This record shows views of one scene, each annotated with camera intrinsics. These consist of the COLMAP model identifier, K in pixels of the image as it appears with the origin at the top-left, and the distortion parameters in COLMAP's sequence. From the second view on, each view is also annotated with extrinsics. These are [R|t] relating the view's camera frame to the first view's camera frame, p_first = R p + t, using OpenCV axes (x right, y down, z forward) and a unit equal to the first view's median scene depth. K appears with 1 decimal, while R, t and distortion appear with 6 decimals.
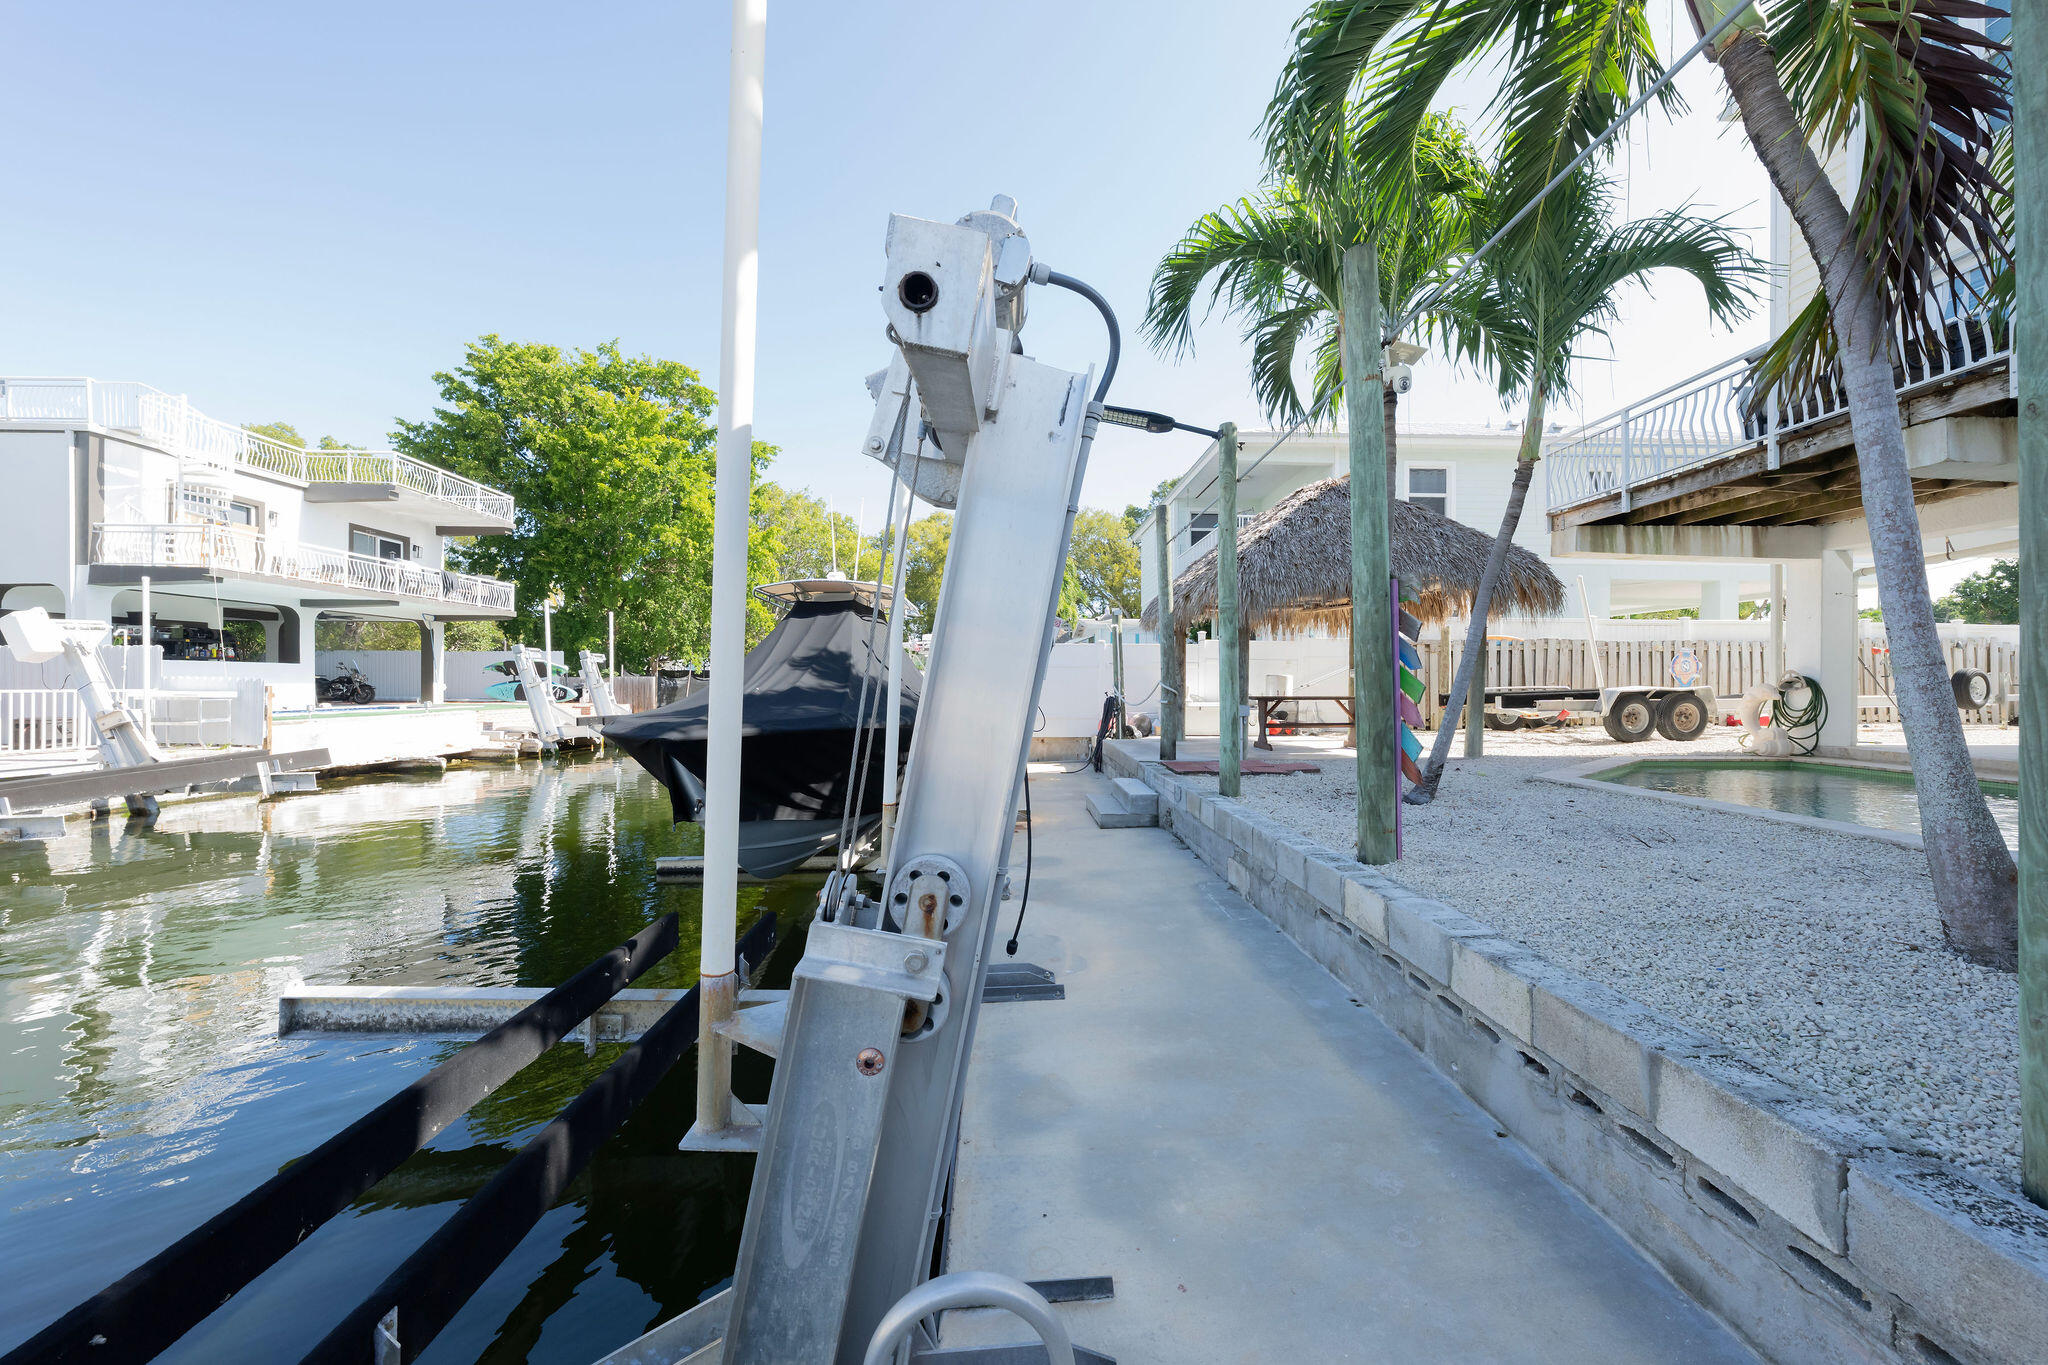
lens RADIAL K [[731.3, 0, 1029.4], [0, 731.3, 685.3], [0, 0, 1]] dist [-0.004336, -0.000323]
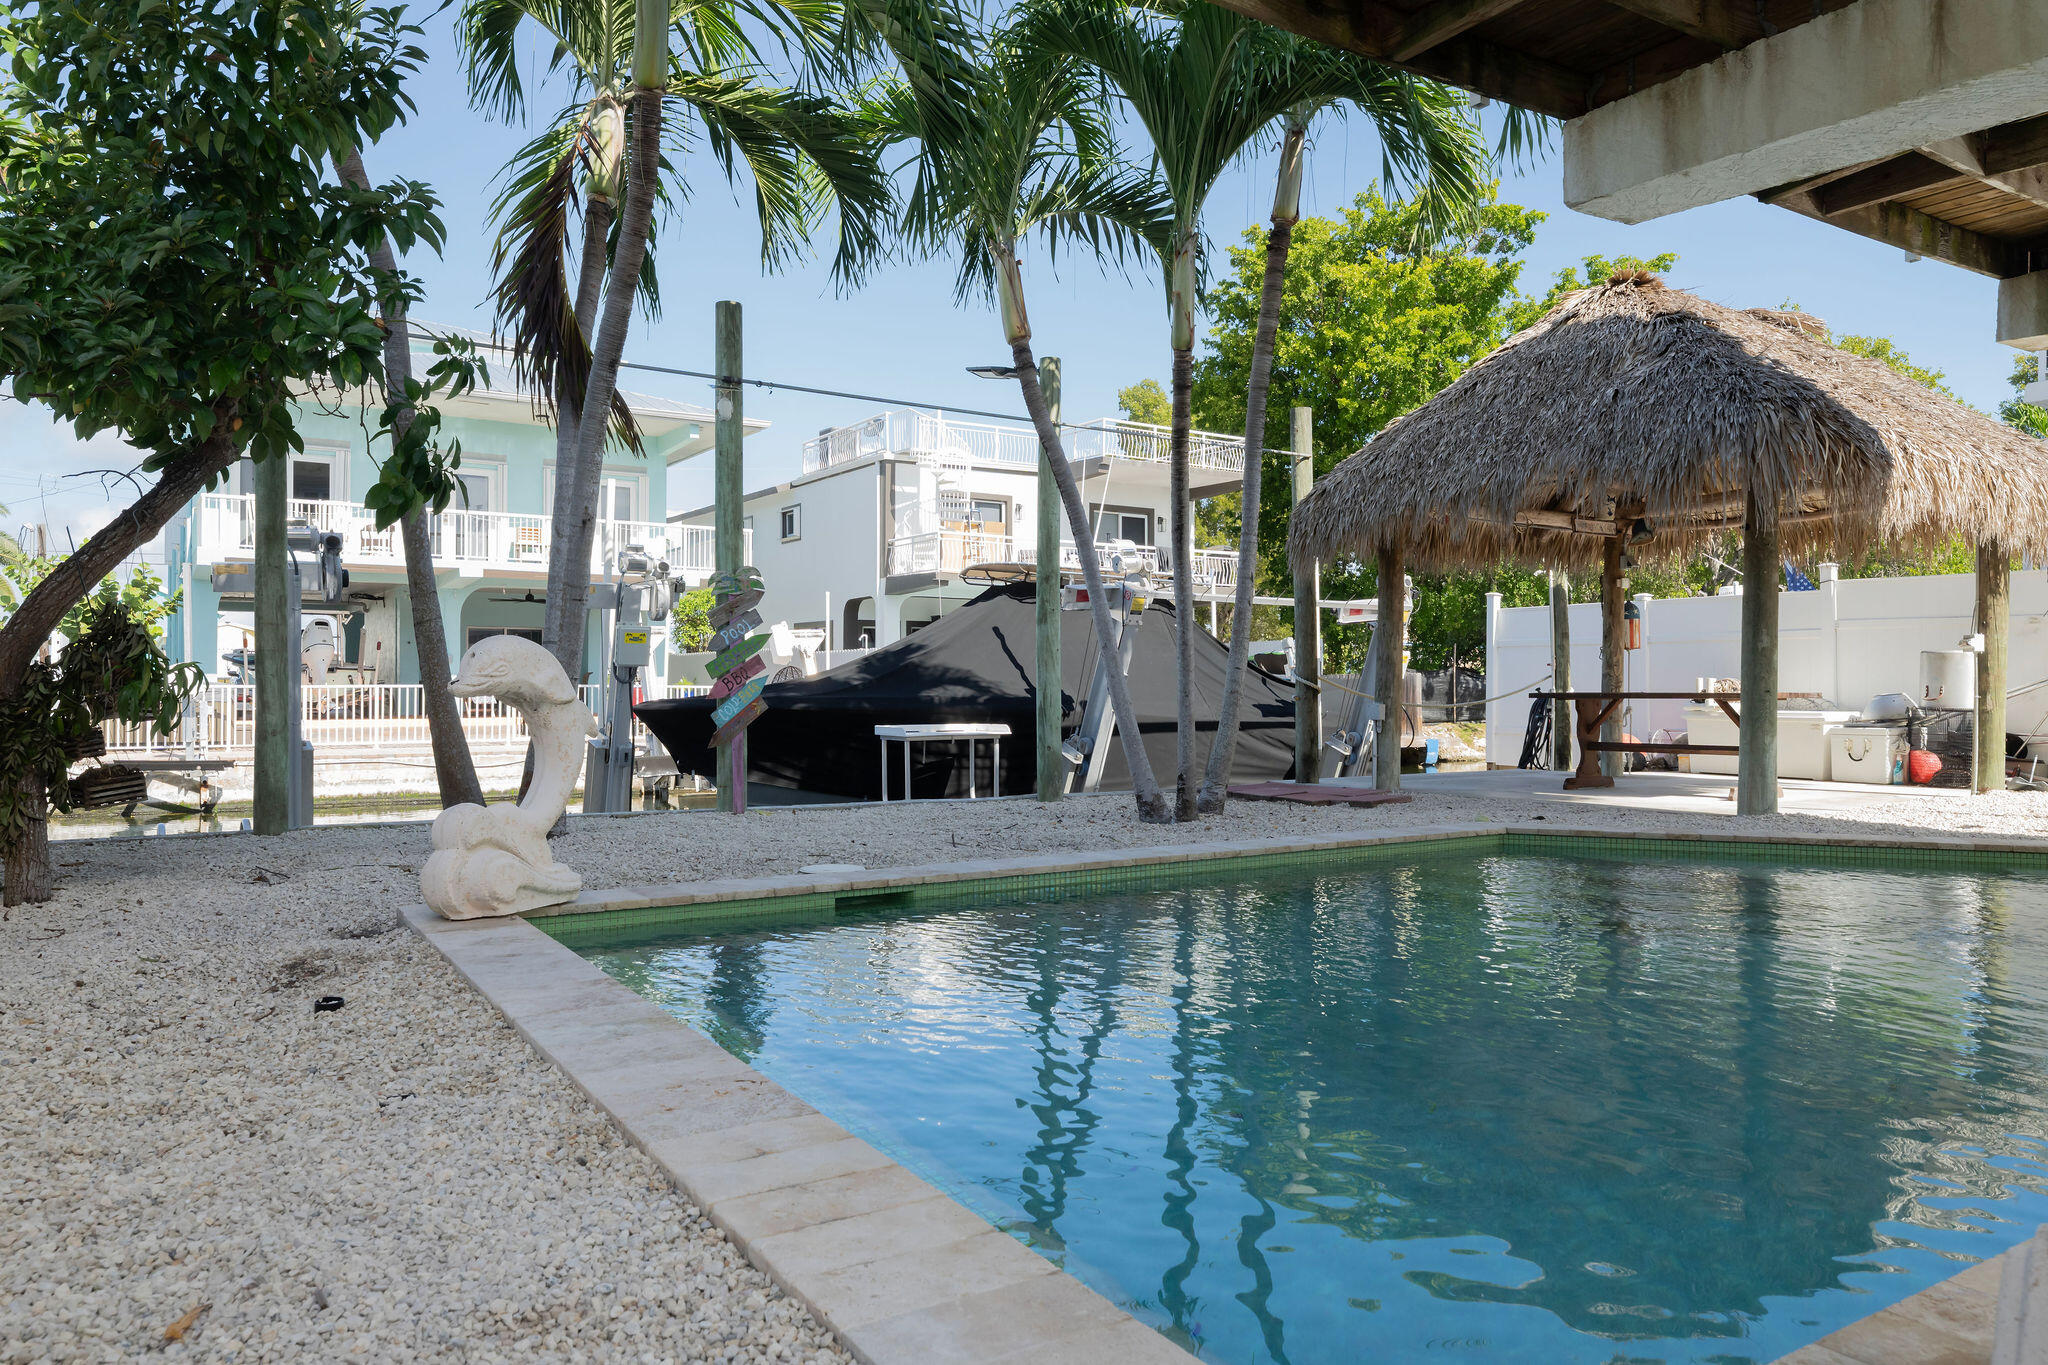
lens RADIAL K [[1405.2, 0, 1025.3], [0, 1405.2, 685.5], [0, 0, 1]] dist [-0.002489, -0.000128]
pose [[0.519542, -0.002781, -0.854440, 0.670959], [-0.000134, 0.999994, -0.003336, 0.009167], [0.854445, 0.001848, 0.519539, 0.048980]]
